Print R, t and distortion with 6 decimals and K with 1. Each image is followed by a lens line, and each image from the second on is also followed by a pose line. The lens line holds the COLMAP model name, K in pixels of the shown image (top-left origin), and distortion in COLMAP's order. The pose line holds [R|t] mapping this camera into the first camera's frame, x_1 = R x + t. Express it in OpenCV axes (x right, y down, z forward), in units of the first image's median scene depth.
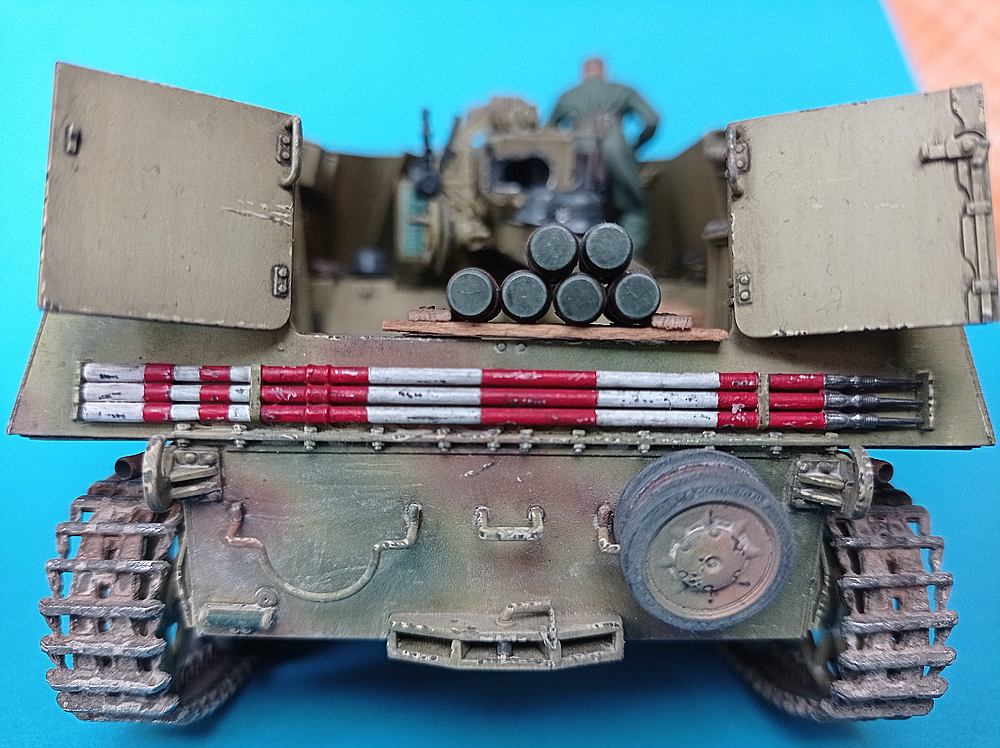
lens RADIAL K [[824.5, 0, 500.0], [0, 824.5, 374.0], [0, 0, 1]] dist [-0.086478, -0.015730]
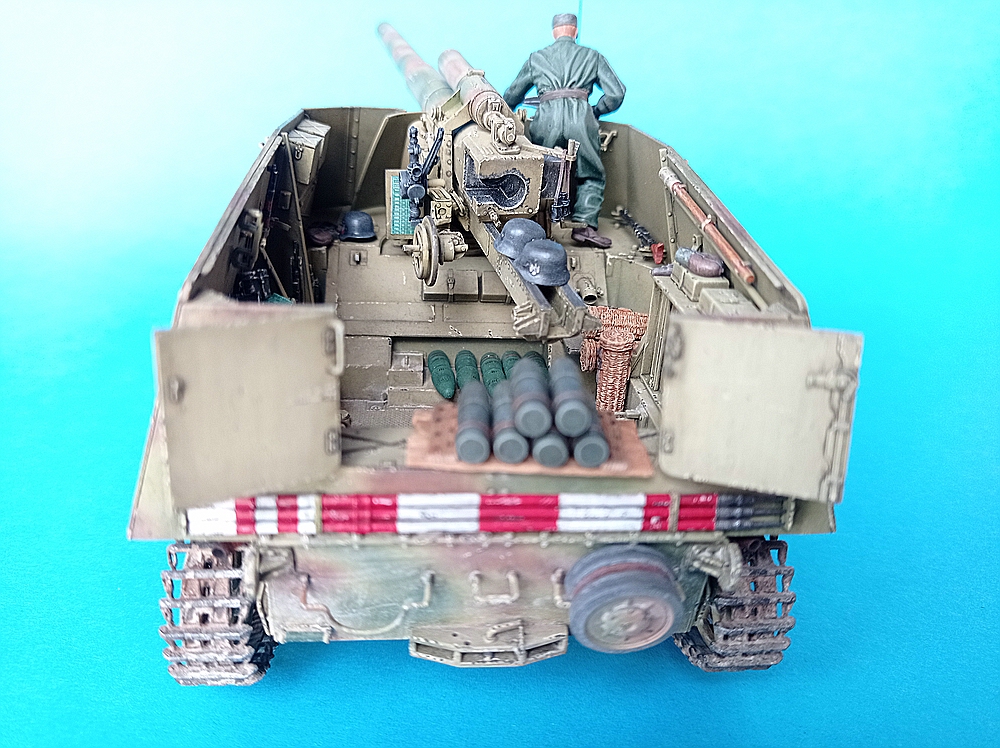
lens RADIAL K [[787.9, 0, 500.0], [0, 787.9, 374.0], [0, 0, 1]] dist [-0.026898, -0.000770]
pose [[0.997678, 0.009139, 0.067494, -0.077341], [-0.030601, 0.945453, 0.324319, -0.631746], [-0.060848, -0.325631, 0.943537, -0.204178]]
